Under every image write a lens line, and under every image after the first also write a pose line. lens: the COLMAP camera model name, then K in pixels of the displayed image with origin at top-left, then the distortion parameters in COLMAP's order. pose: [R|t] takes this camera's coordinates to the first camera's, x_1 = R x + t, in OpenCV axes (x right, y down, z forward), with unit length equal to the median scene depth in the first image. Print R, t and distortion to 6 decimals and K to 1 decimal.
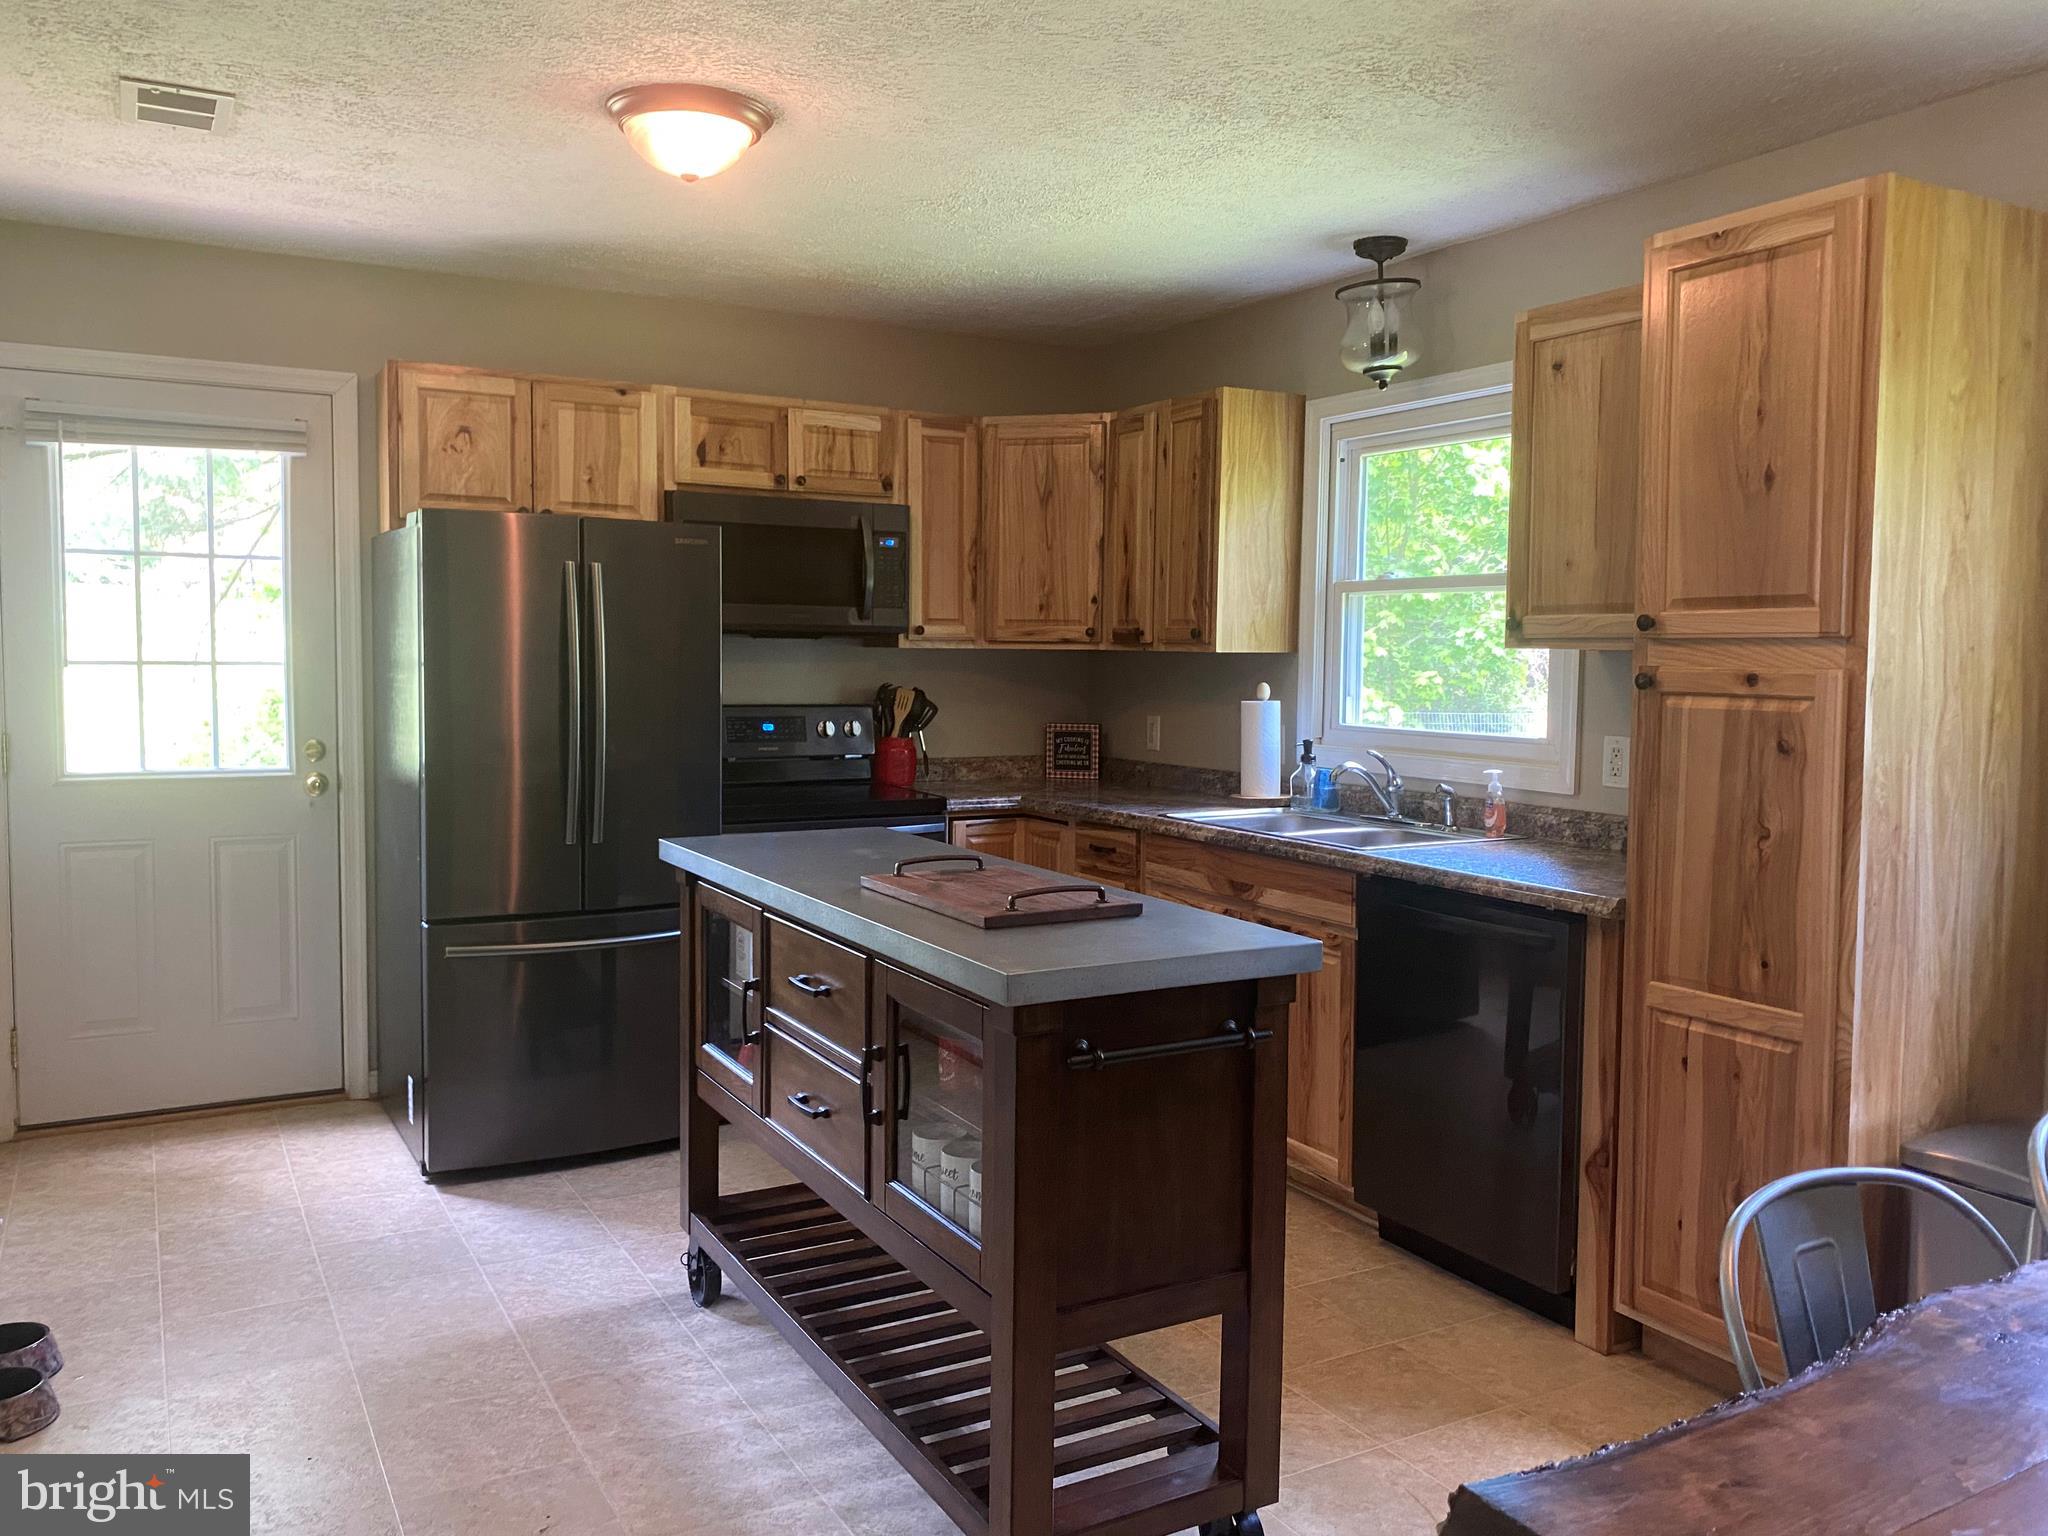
lens RADIAL K [[1544.3, 0, 1024.0], [0, 1544.3, 768.0], [0, 0, 1]] dist [-0.027910, -0.000252]
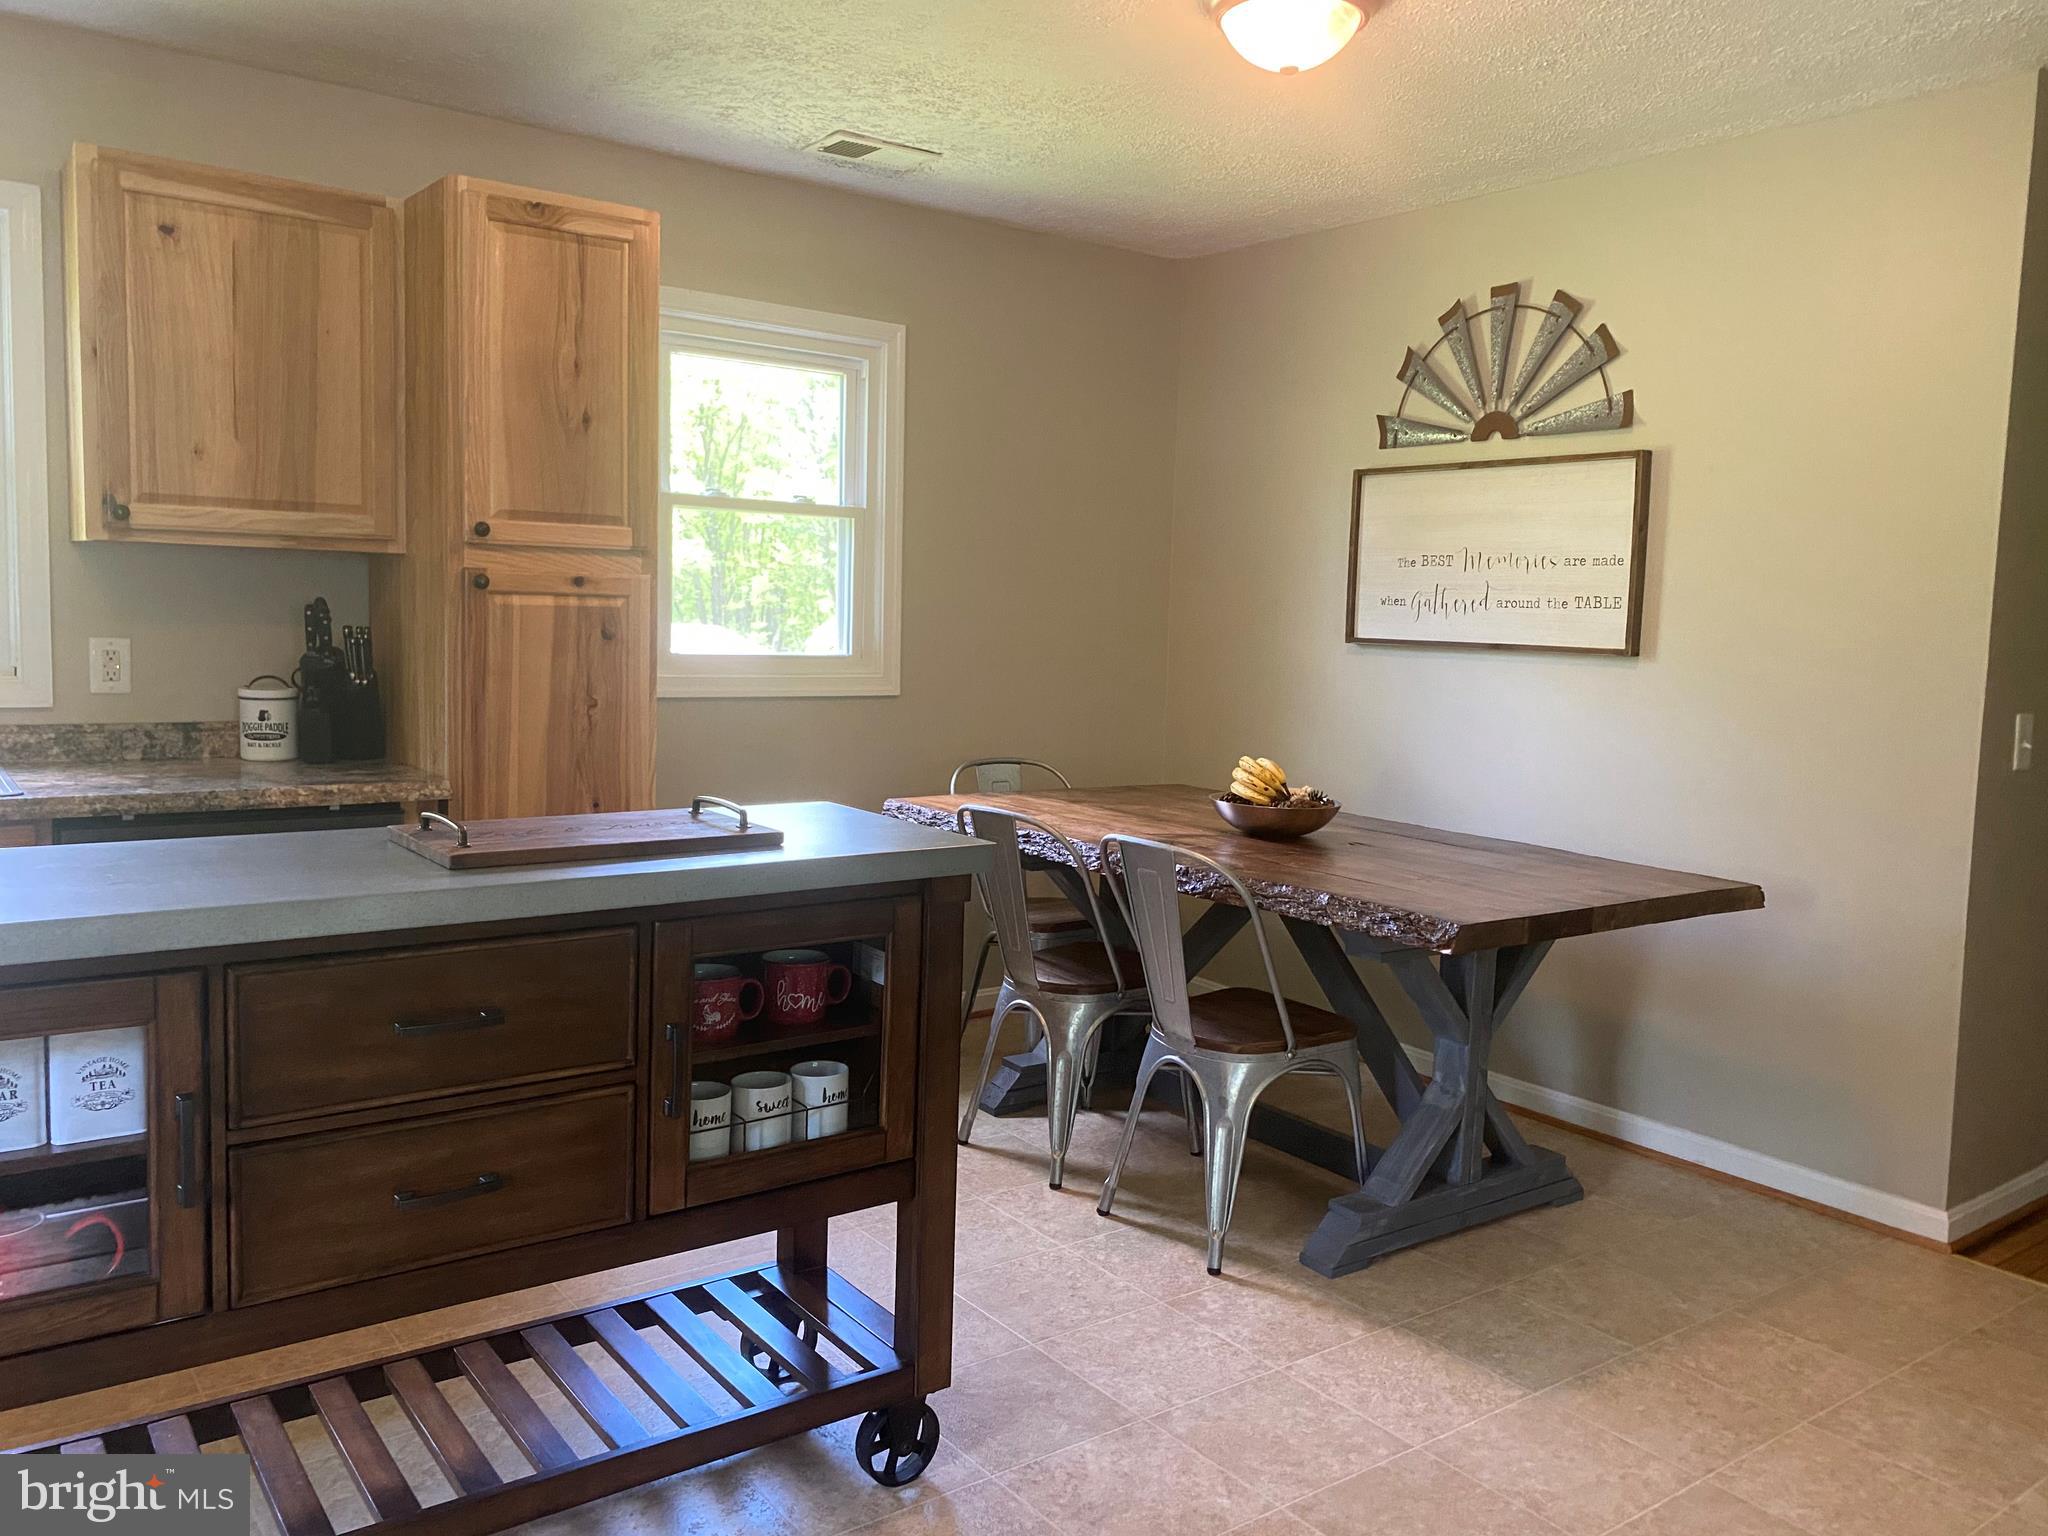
lens RADIAL K [[1544.3, 0, 1024.0], [0, 1544.3, 768.0], [0, 0, 1]] dist [-0.027910, -0.000252]
pose [[-0.126028, -0.116600, 0.985150, -0.811327], [0.040944, 0.991611, 0.122603, -0.045111], [-0.991181, 0.055788, -0.120197, 0.787976]]
